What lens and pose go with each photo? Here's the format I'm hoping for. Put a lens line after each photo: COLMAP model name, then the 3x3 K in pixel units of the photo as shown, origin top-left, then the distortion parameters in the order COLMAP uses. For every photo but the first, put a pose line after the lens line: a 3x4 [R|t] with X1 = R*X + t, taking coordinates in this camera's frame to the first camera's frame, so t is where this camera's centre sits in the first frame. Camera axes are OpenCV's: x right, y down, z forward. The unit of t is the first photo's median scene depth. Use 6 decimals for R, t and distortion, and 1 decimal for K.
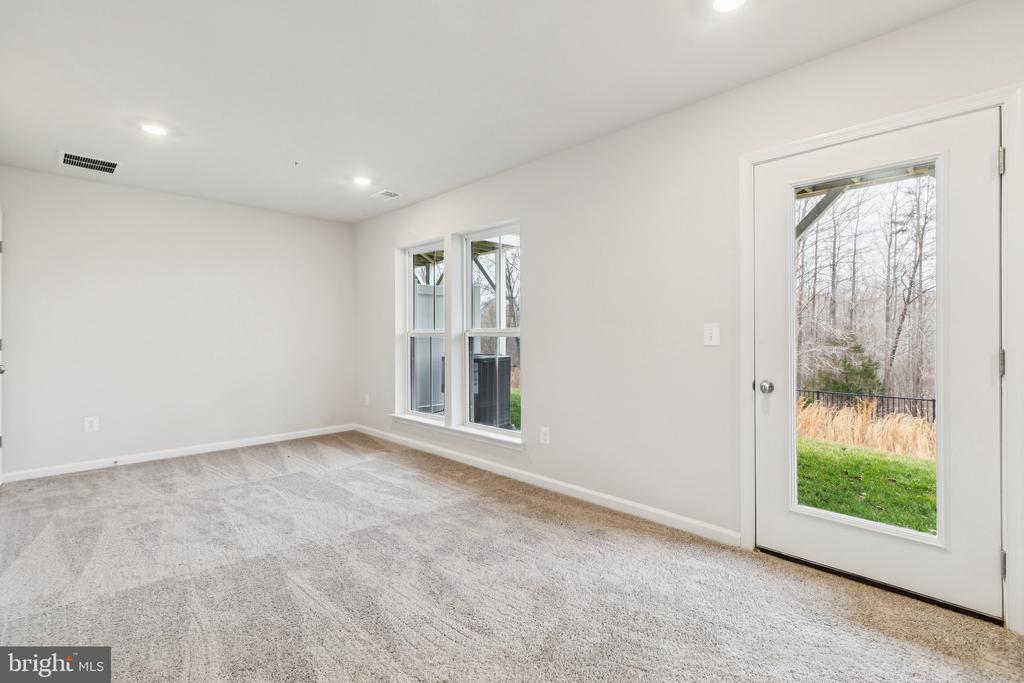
lens RADIAL K [[480.8, 0, 509.0], [0, 480.8, 338.6], [0, 0, 1]] dist [0.004548, -0.000583]
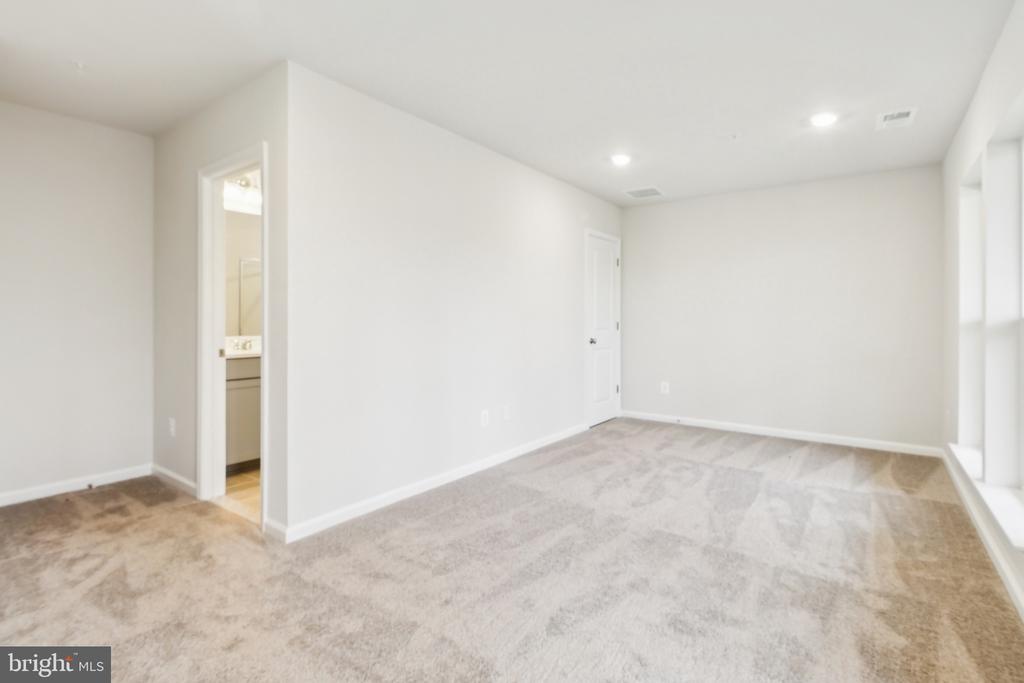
lens RADIAL K [[480.8, 0, 509.9], [0, 480.8, 331.5], [0, 0, 1]] dist [0.004548, -0.000583]
pose [[0.164482, 0.025805, -0.986042, 0.469315], [-0.012117, 0.999635, 0.024139, -0.004798], [0.986306, 0.007977, 0.164735, 0.474655]]
